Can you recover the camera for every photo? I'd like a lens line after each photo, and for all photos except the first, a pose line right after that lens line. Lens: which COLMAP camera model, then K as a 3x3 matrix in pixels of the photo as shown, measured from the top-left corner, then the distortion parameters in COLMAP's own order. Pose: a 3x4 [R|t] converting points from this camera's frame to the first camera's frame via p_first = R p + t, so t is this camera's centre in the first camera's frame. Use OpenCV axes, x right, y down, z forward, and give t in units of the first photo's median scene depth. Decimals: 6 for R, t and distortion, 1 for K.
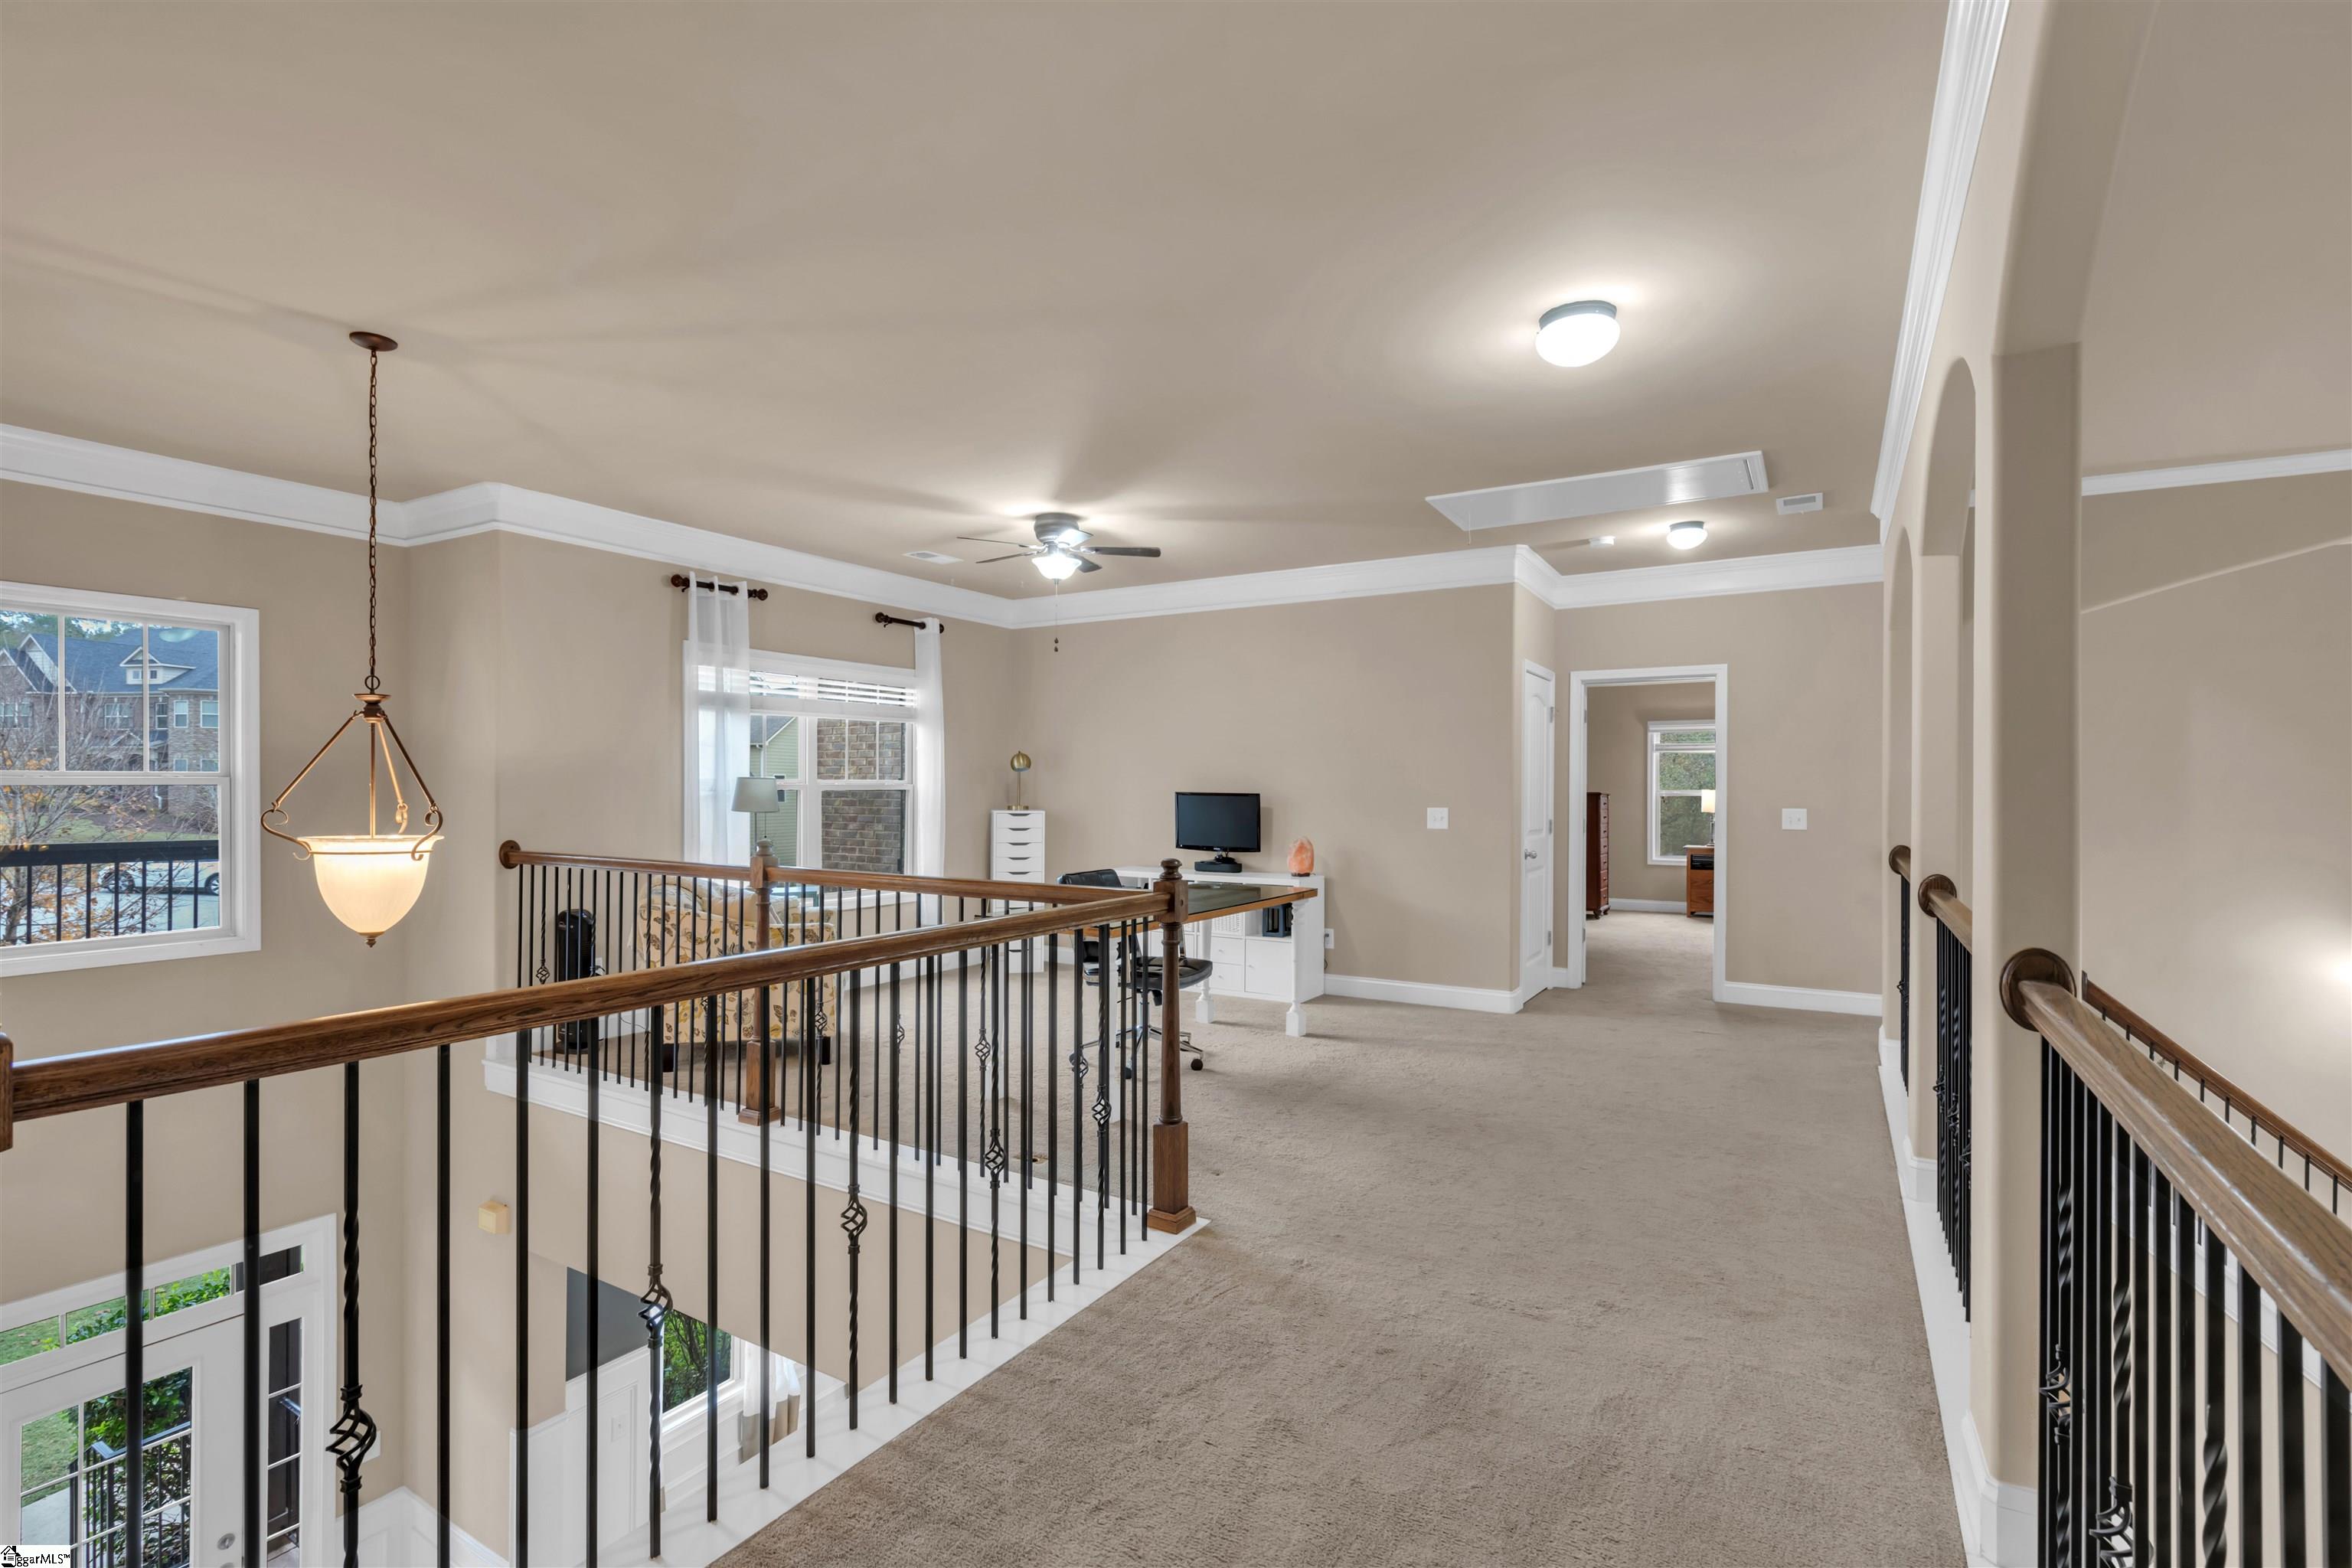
lens RADIAL K [[1073.5, 0, 1176.1], [0, 1073.5, 784.9], [0, 0, 1]] dist [-0.001286, 0.000079]
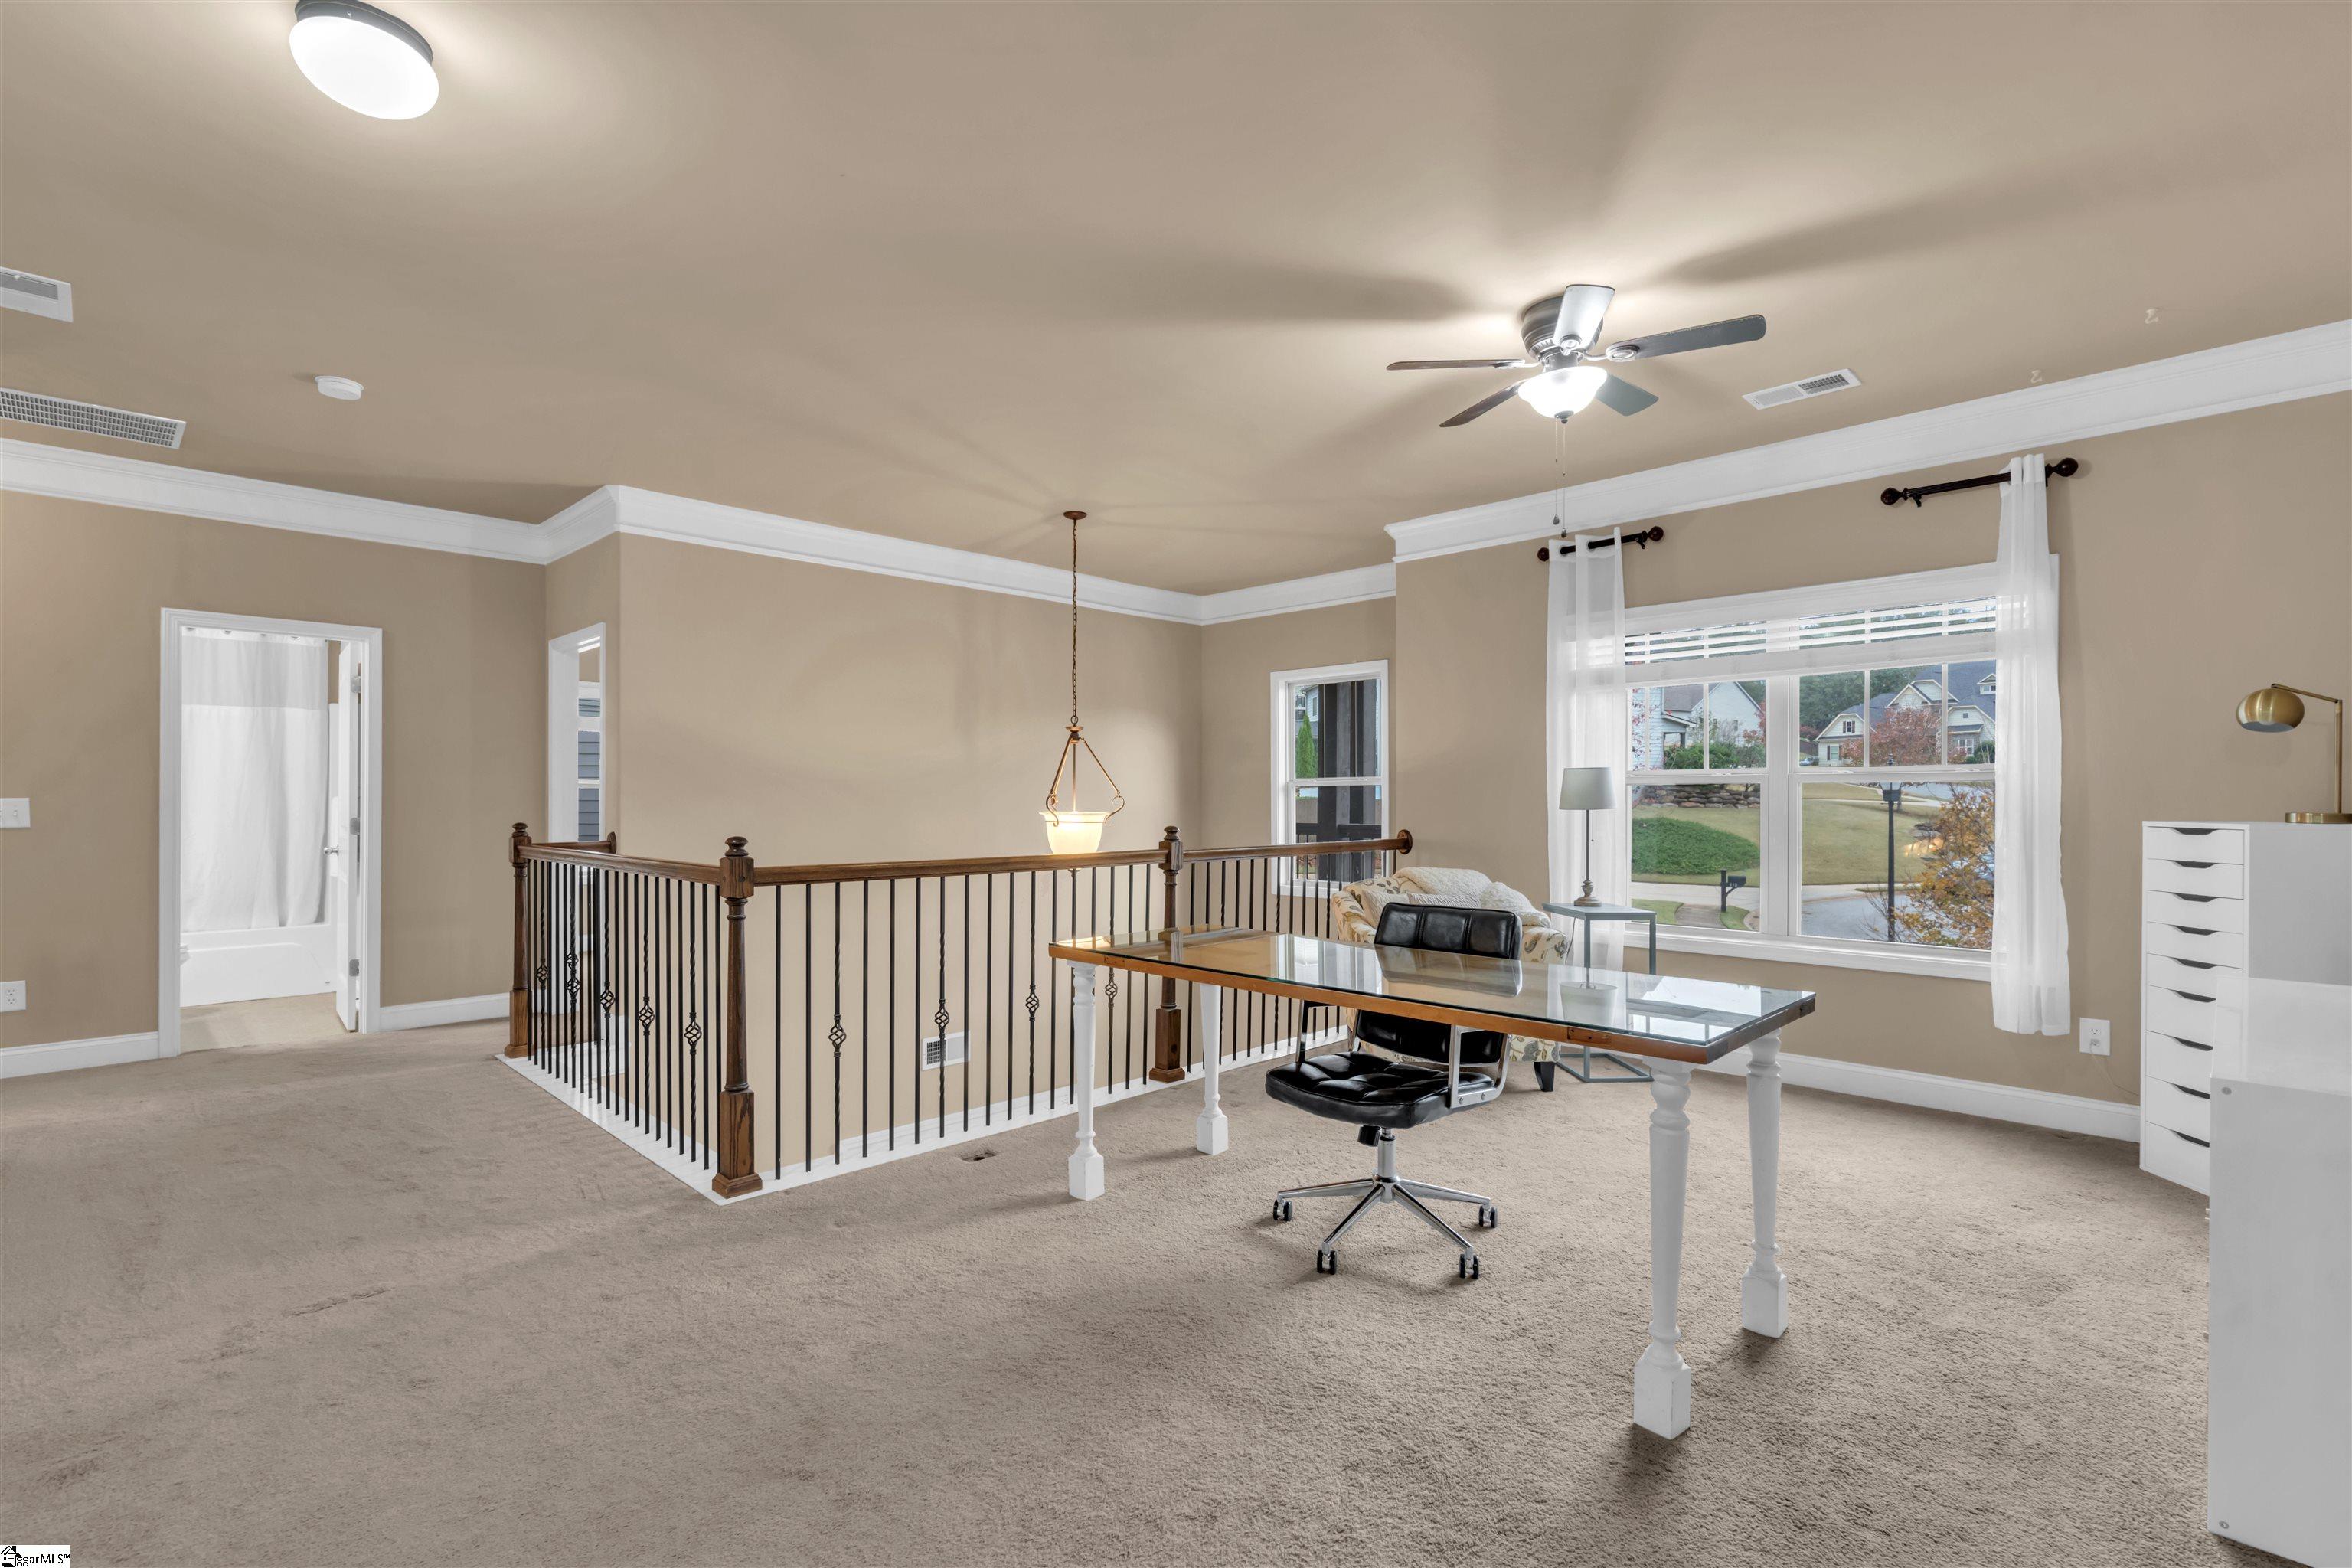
lens RADIAL K [[1073.5, 0, 1174.1], [0, 1073.5, 798.4], [0, 0, 1]] dist [-0.001286, 0.000079]
pose [[-0.231215, -0.003376, -0.972897, 0.431168], [0.002075, 0.999990, -0.003963, 0.017238], [0.972900, -0.002936, -0.231206, 0.786342]]
